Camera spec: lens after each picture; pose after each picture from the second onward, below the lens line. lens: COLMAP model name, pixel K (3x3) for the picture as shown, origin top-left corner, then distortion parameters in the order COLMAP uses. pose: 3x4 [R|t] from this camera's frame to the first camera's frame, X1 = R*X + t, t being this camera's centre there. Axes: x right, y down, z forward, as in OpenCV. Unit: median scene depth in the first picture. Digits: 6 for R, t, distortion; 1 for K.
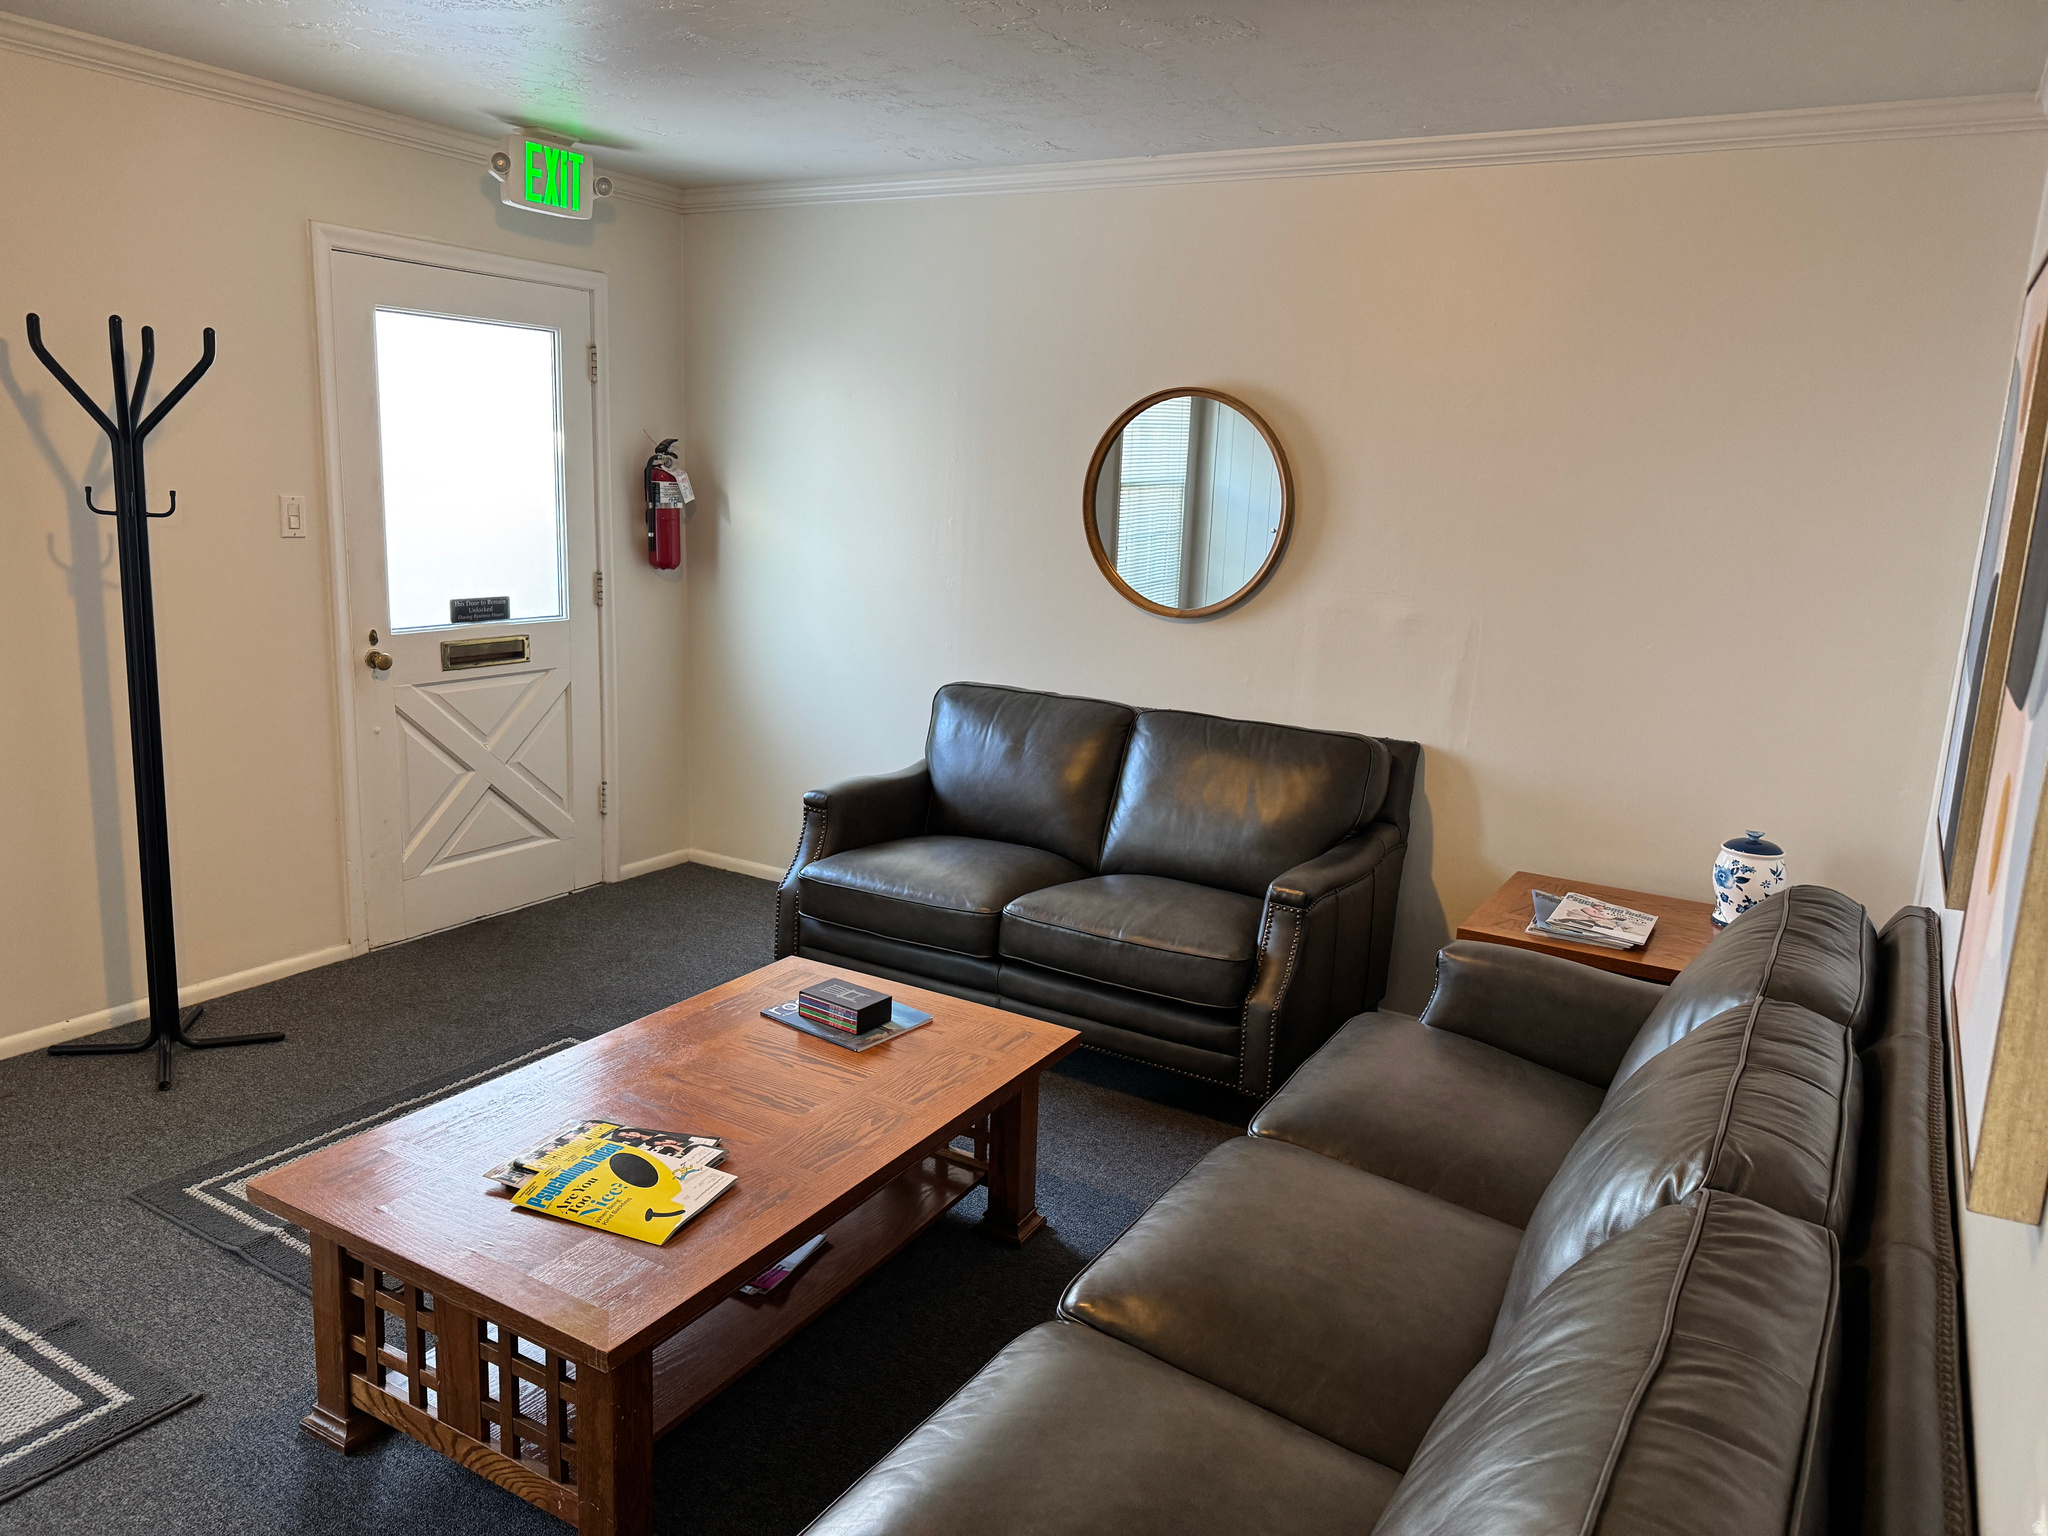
lens RADIAL K [[1421.8, 0, 1036.6], [0, 1421.8, 773.8], [0, 0, 1]] dist [0.123681, -0.182131]
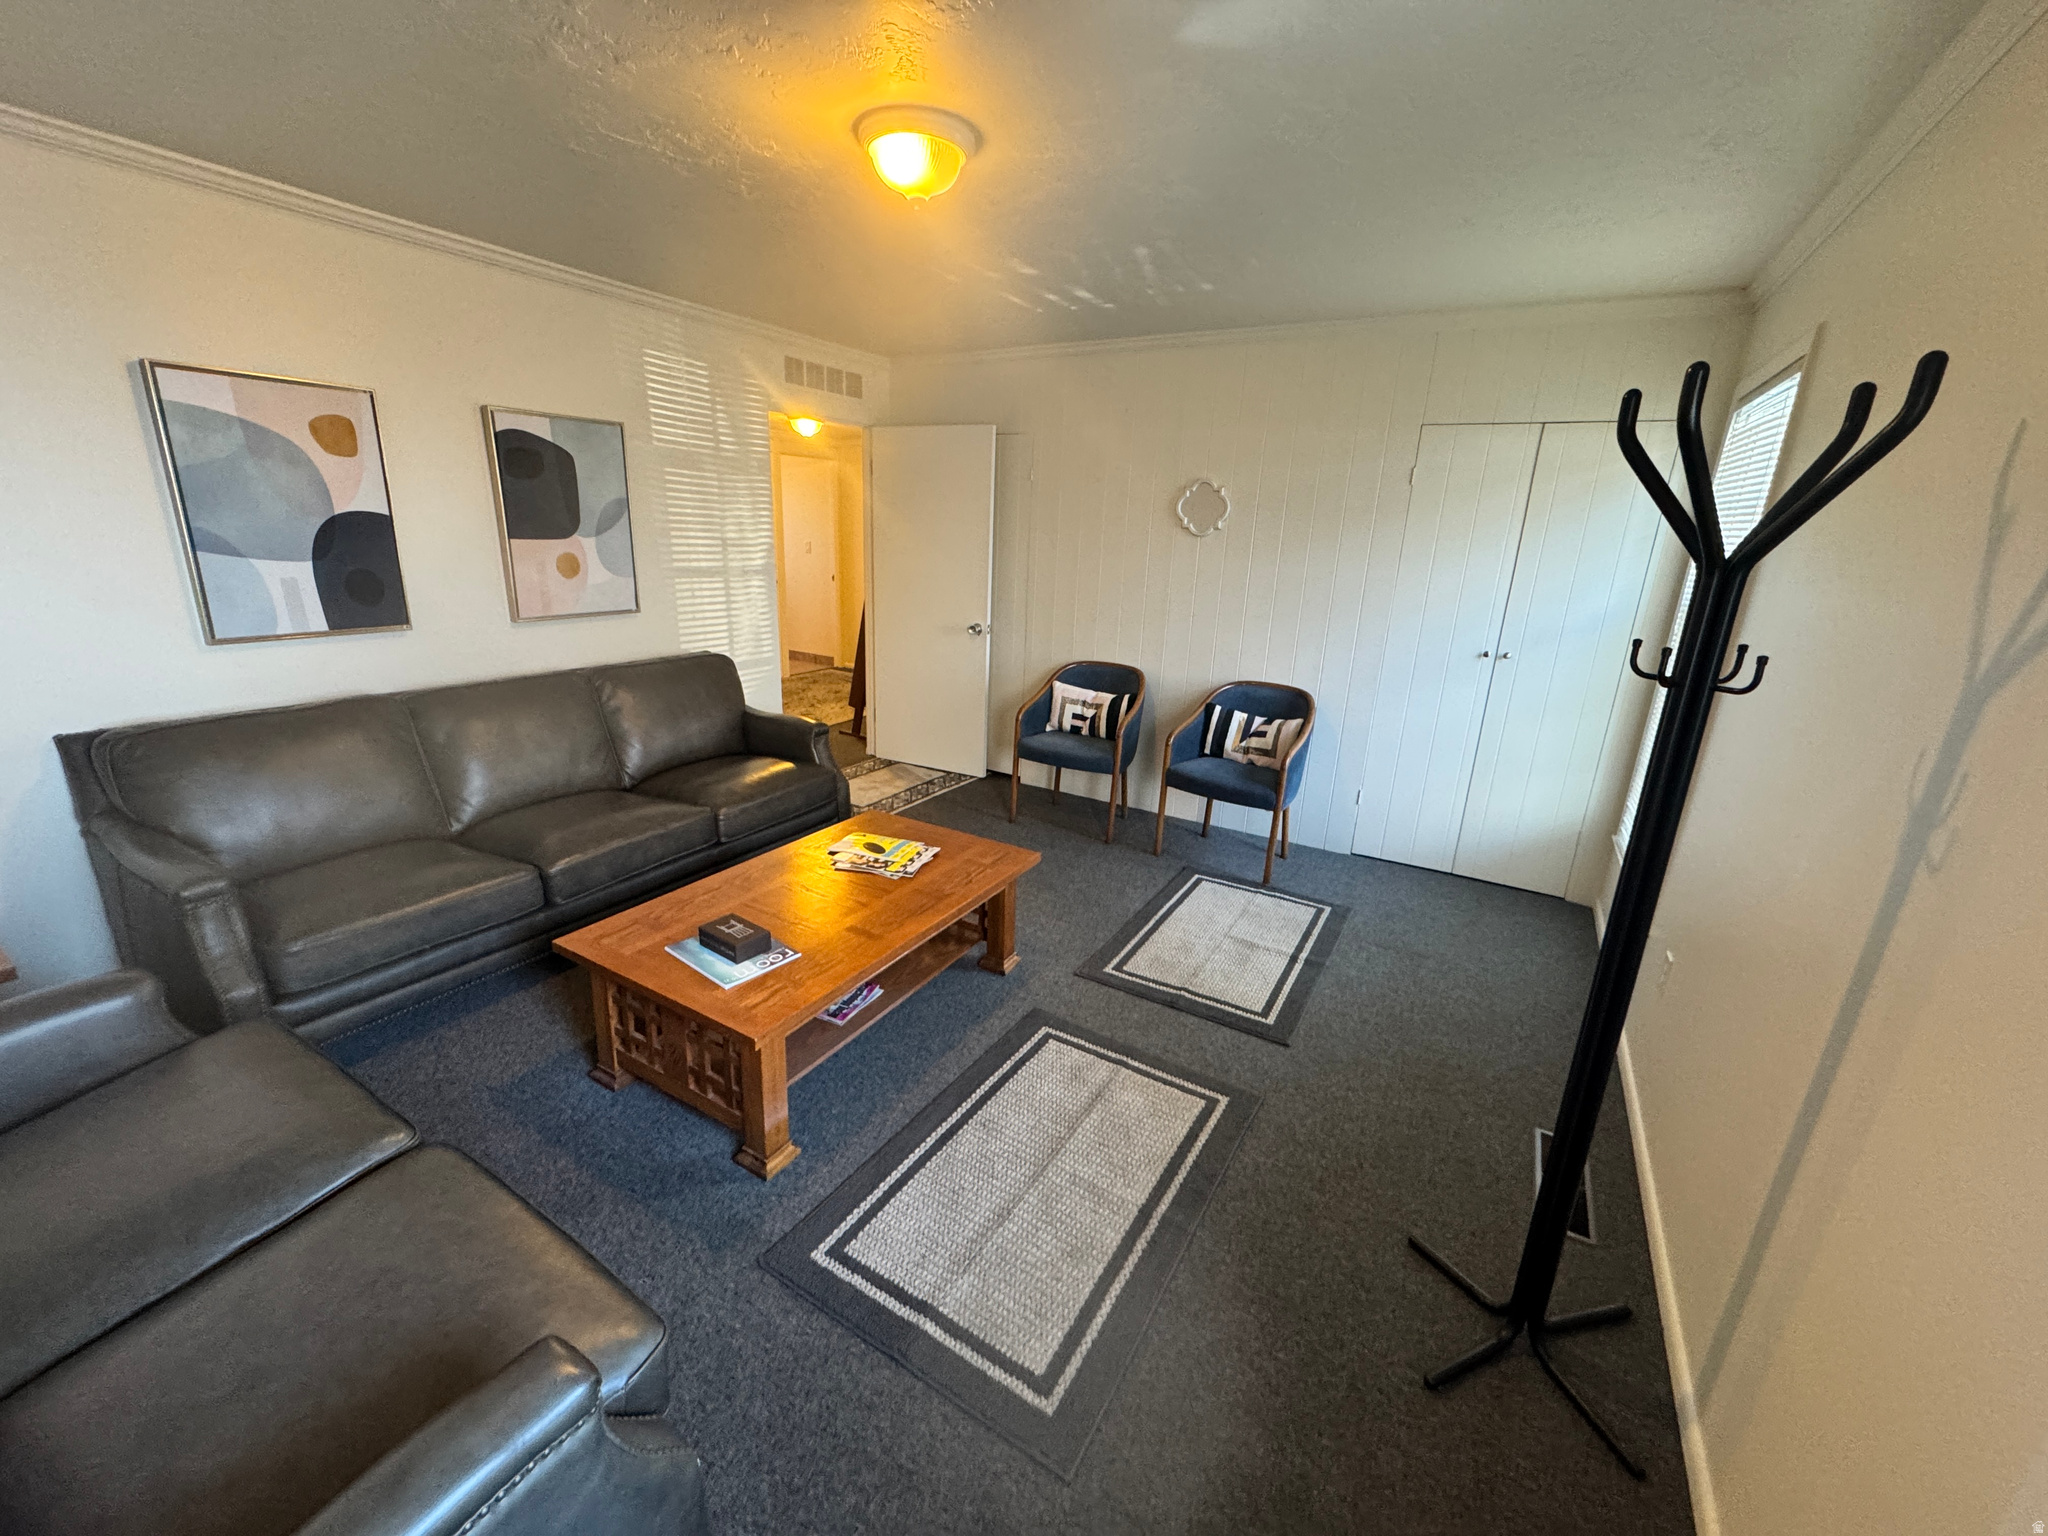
lens RADIAL K [[813.8, 0, 1025.3], [0, 813.8, 762.8], [0, 0, 1]] dist [-0.002204, 0.000116]
pose [[-0.996191, -0.085275, -0.018211, -0.343006], [-0.083524, 0.873192, 0.480165, -0.325330], [-0.025044, 0.479858, -0.876989, 1.458537]]
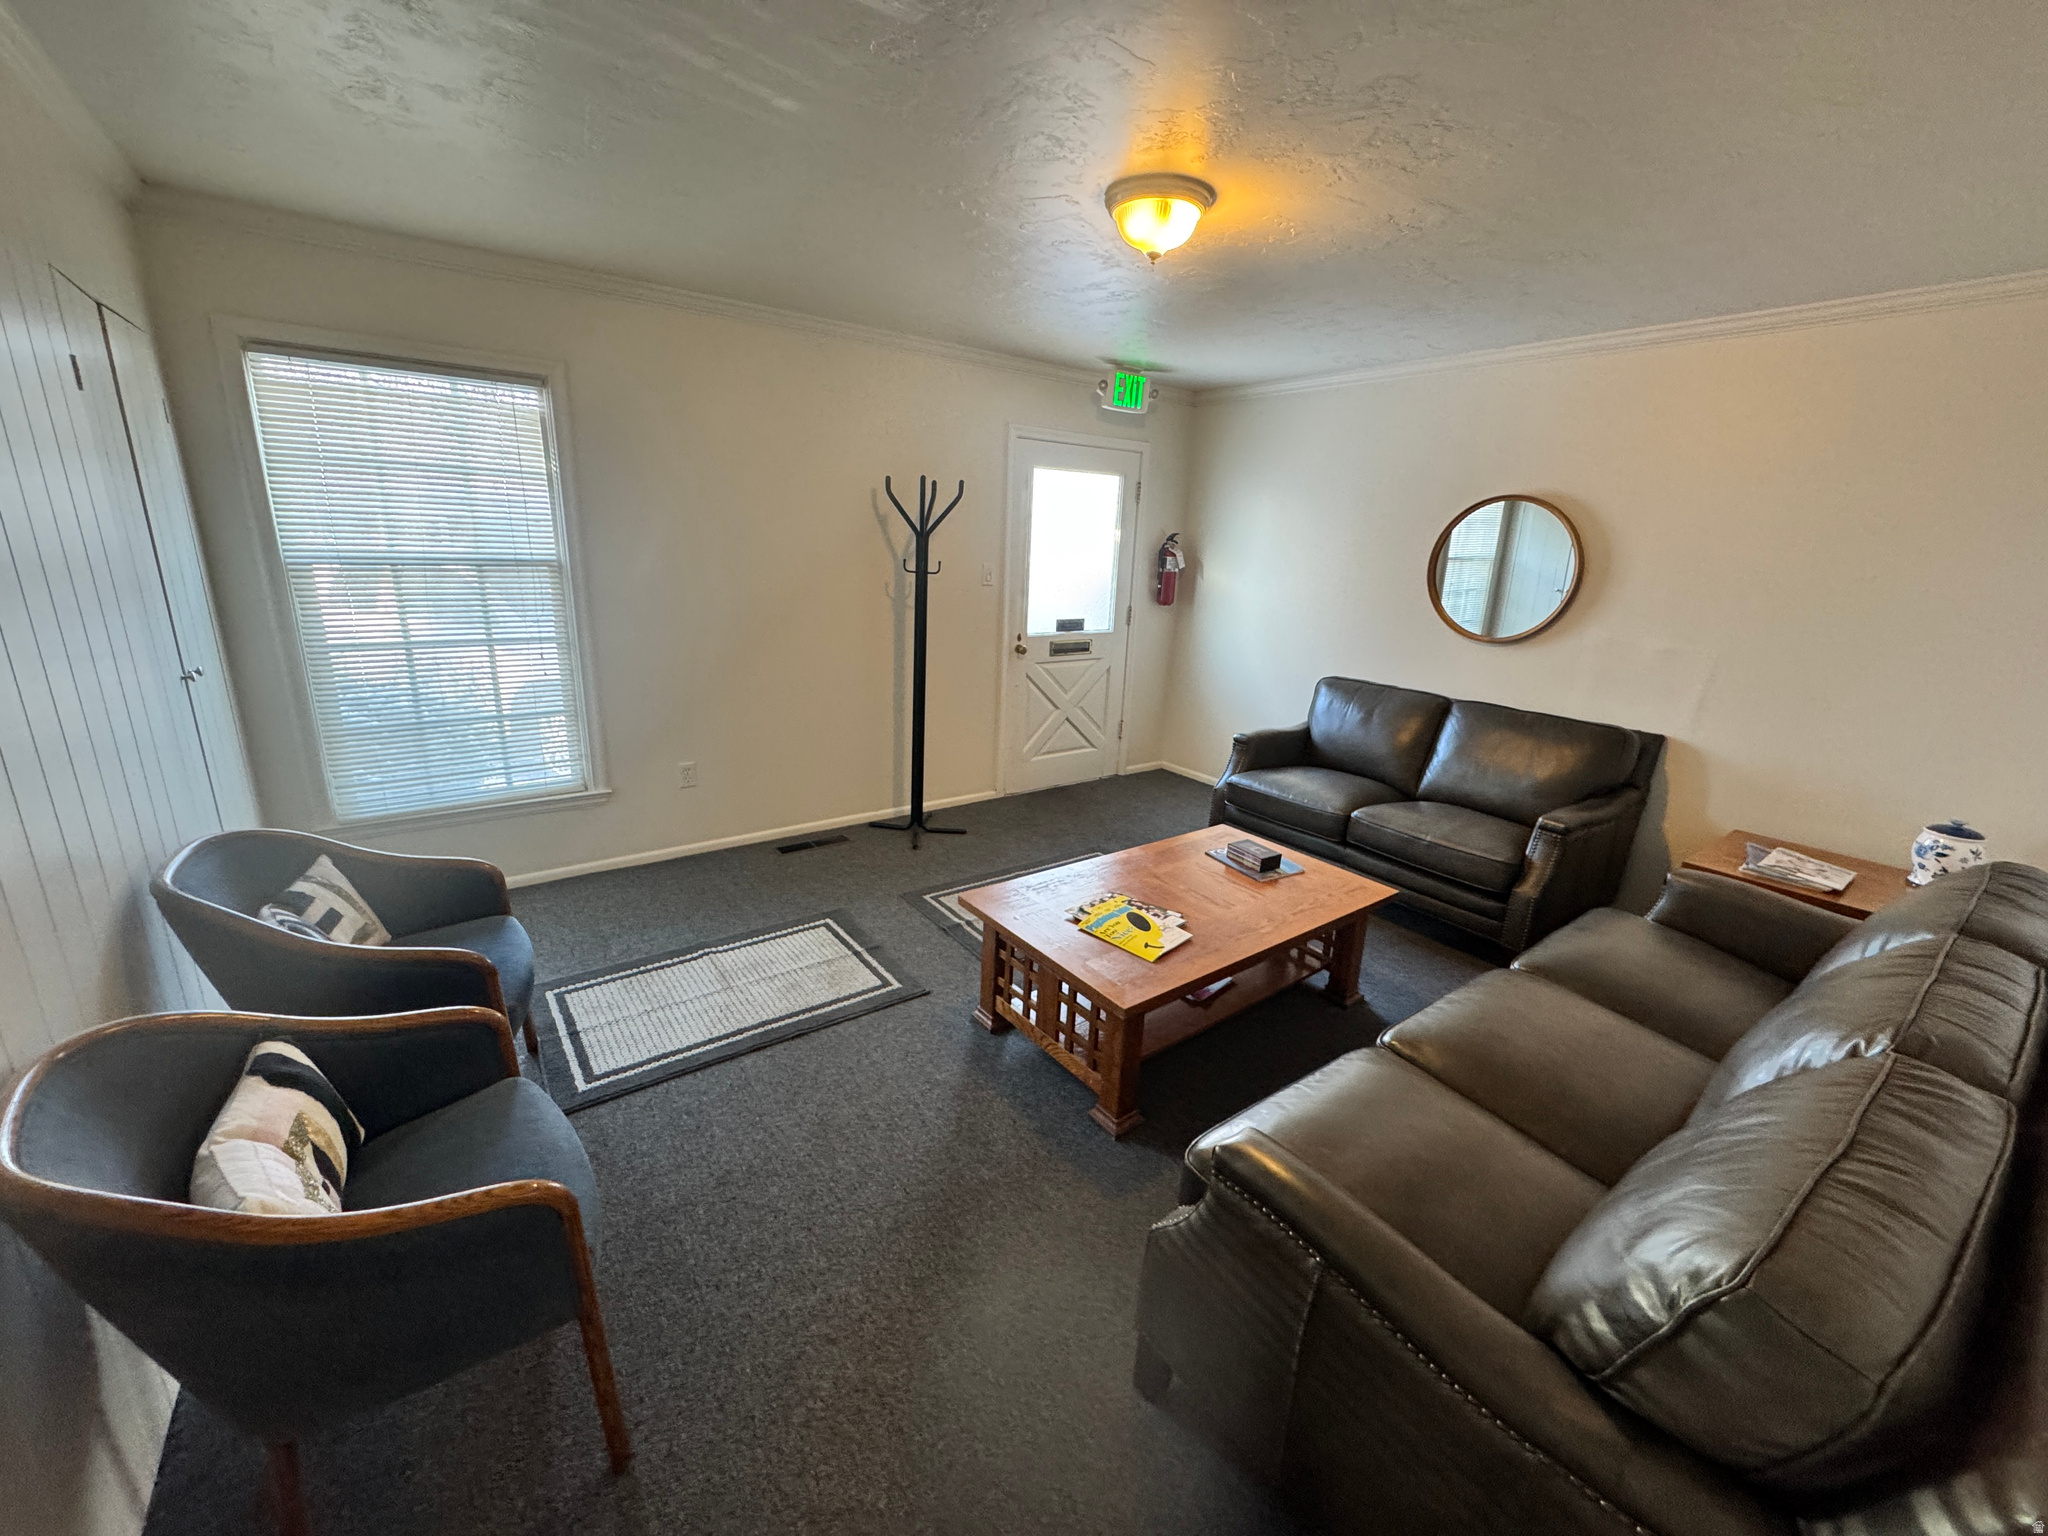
lens RADIAL K [[813.8, 0, 1025.3], [0, 813.8, 762.8], [0, 0, 1]] dist [-0.002204, 0.000116]
pose [[0.920772, 0.097044, -0.377837, -0.024258], [-0.080220, 0.994966, 0.060056, 0.011048], [0.381764, -0.024988, 0.923922, -0.027289]]
